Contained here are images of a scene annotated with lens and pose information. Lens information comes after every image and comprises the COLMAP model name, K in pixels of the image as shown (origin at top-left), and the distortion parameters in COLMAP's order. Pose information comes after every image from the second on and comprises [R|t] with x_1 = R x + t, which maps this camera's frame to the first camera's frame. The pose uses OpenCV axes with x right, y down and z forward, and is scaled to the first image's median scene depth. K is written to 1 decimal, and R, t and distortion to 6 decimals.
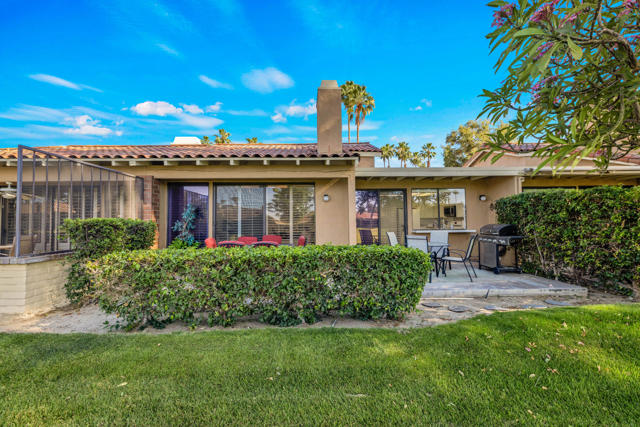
lens RADIAL K [[275.4, 0, 312.4], [0, 275.4, 212.3], [0, 0, 1]] dist [0.002381, -0.000028]
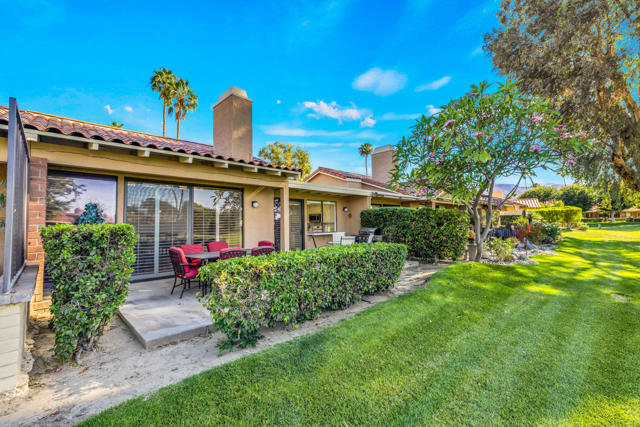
lens RADIAL K [[275.4, 0, 312.4], [0, 275.4, 212.3], [0, 0, 1]] dist [0.002381, -0.000028]
pose [[0.734038, 0.028653, 0.678503, -0.501058], [-0.020177, 0.999589, -0.020383, -0.003846], [-0.678808, 0.001272, 0.734315, 0.072397]]
